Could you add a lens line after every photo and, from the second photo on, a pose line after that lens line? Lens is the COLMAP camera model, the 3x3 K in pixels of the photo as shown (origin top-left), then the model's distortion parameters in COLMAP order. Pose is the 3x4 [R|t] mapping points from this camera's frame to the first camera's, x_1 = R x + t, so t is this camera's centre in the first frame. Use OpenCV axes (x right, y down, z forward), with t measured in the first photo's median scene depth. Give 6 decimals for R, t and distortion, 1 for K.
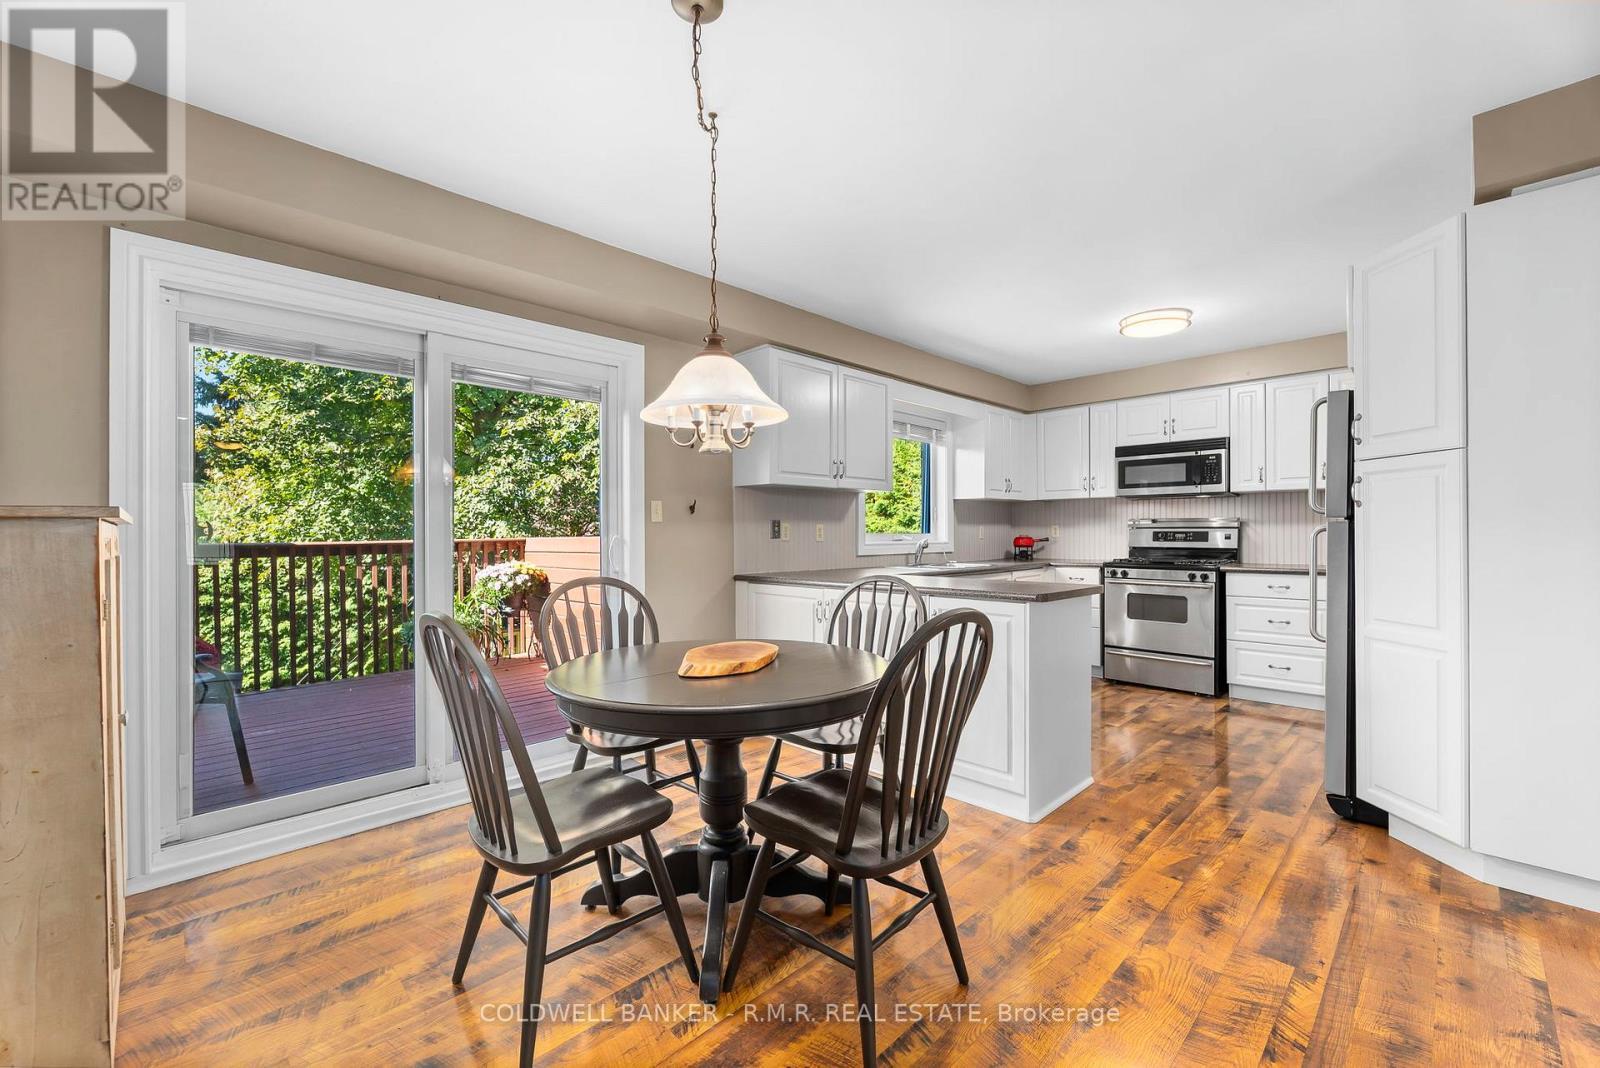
lens RADIAL K [[627.7, 0, 796.6], [0, 627.7, 531.2], [0, 0, 1]] dist [-0.001437, -0.000188]
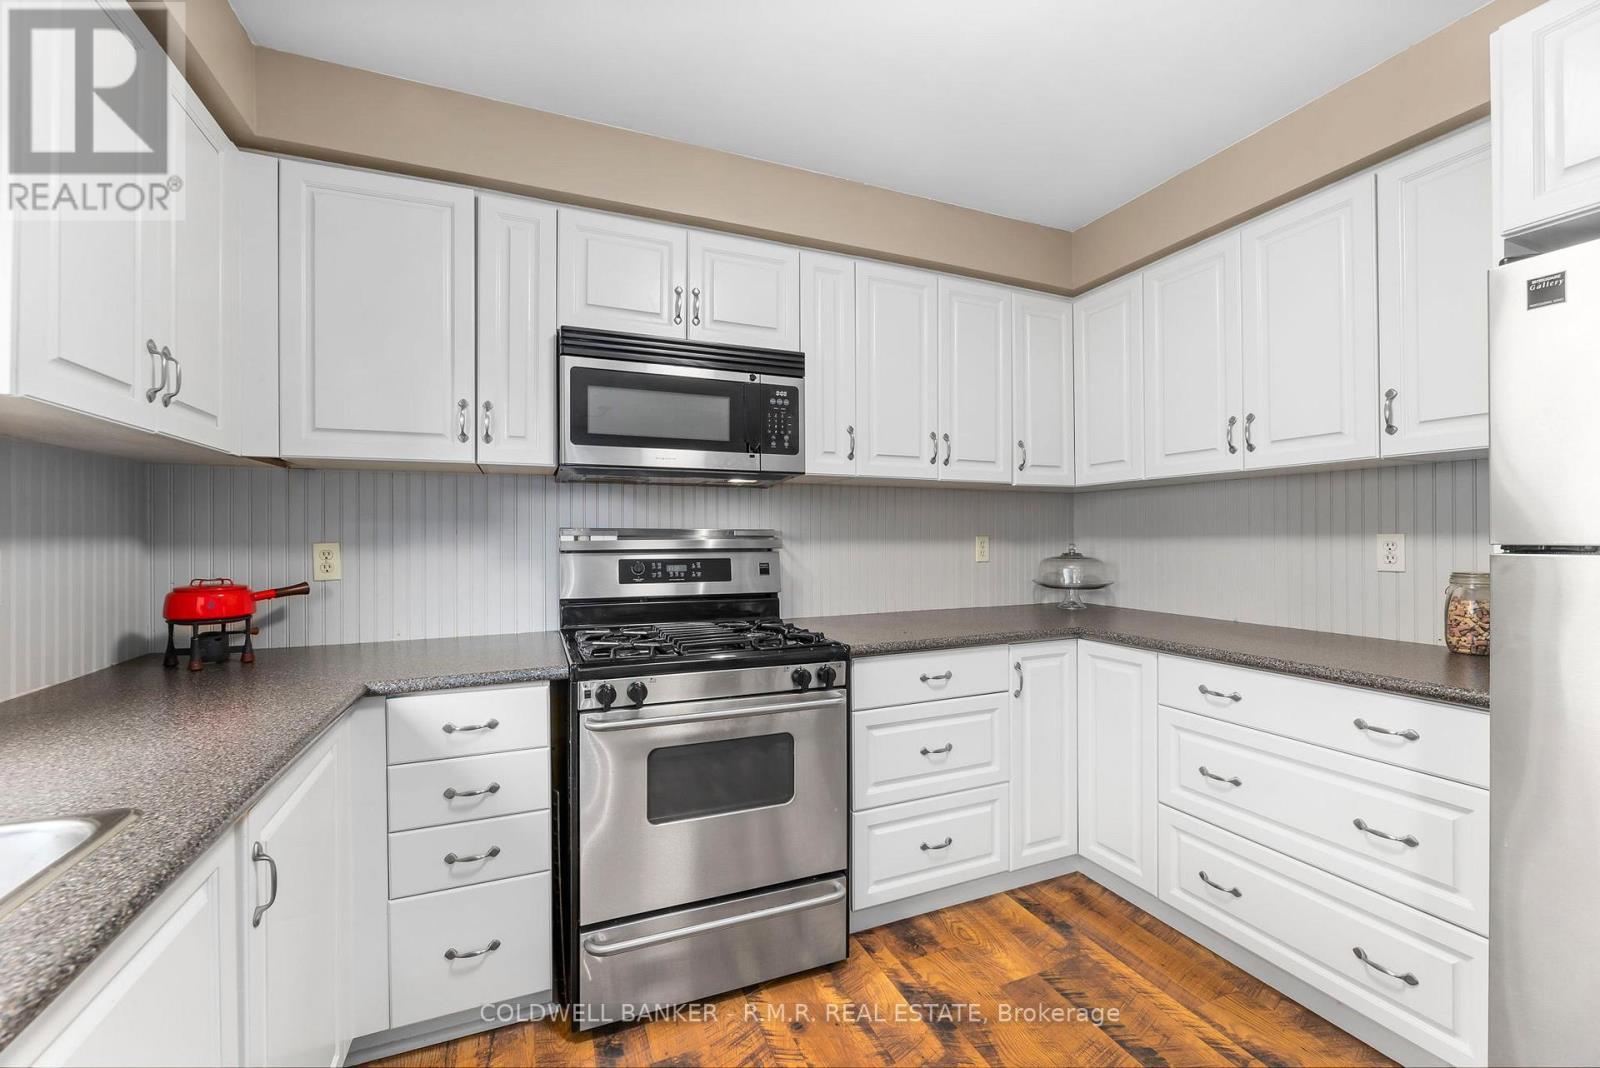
lens RADIAL K [[654.4, 0, 800.1], [0, 654.4, 533.2], [0, 0, 1]] dist [-0.007665, 0.000109]
pose [[0.374654, 0.006433, 0.927142, 0.222755], [0.001500, 0.999970, -0.007545, -0.013928], [-0.927163, 0.004218, 0.374634, 0.755930]]
